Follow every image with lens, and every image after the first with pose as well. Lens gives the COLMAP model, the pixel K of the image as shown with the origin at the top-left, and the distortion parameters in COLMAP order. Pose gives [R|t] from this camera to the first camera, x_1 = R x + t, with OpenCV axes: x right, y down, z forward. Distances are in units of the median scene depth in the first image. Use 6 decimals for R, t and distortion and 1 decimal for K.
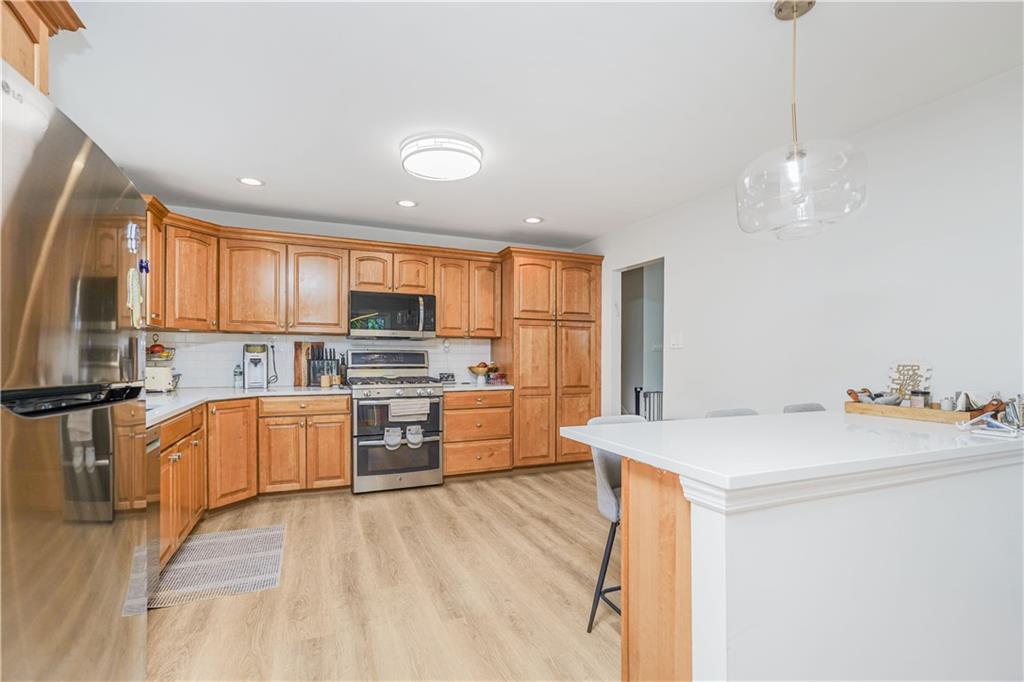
lens RADIAL K [[457.6, 0, 511.6], [0, 457.6, 358.1], [0, 0, 1]] dist [0.000651, 0.001184]
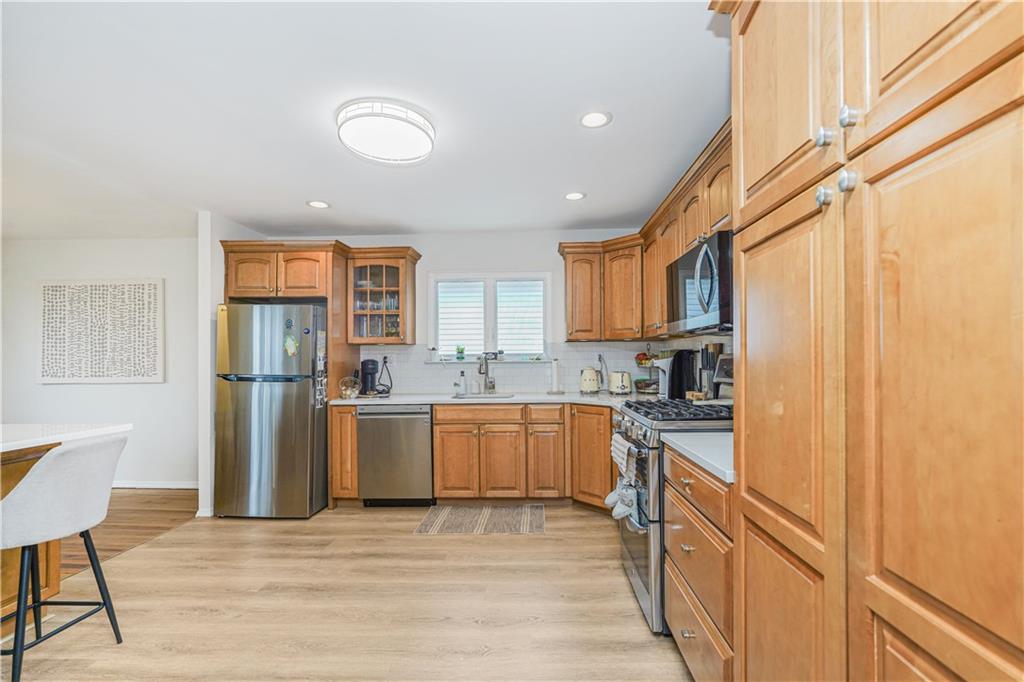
lens RADIAL K [[457.6, 0, 511.6], [0, 457.6, 358.1], [0, 0, 1]] dist [0.000651, 0.001184]
pose [[-0.433533, -0.003575, -0.901131, 0.572242], [0.005023, 0.999967, -0.006383, -0.016288], [0.901124, -0.007293, -0.433501, 1.787859]]
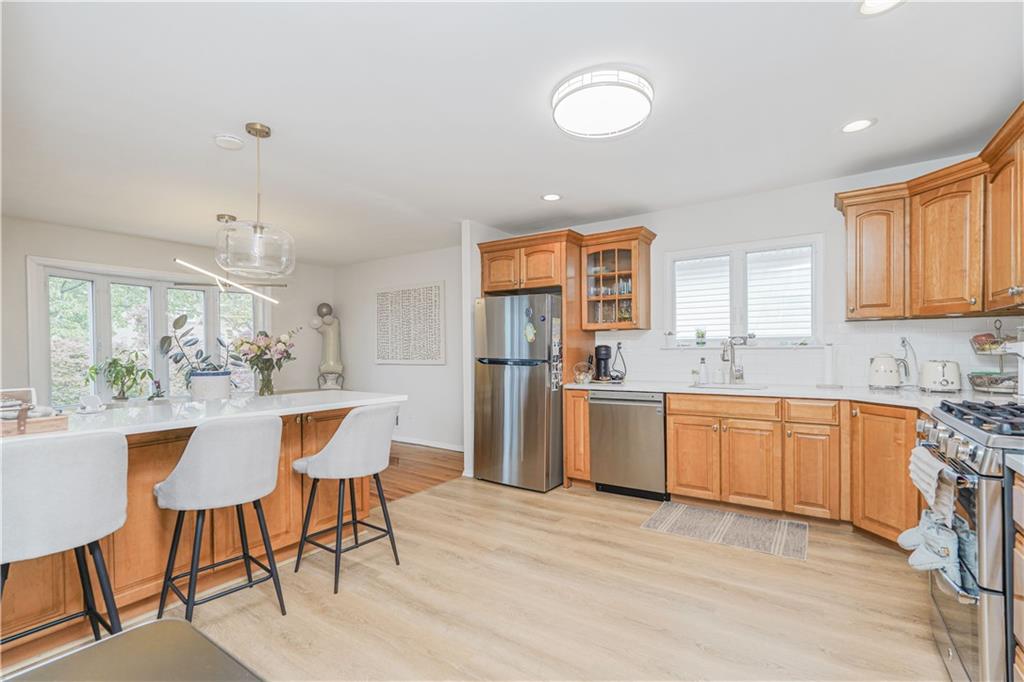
lens RADIAL K [[449.5, 0, 507.9], [0, 449.5, 354.1], [0, 0, 1]] dist [-0.015555, 0.010767]
pose [[-0.842773, 0.007113, -0.538222, 0.470477], [0.003320, 0.999962, 0.008016, -0.005878], [0.538258, 0.004969, -0.842765, 1.795177]]
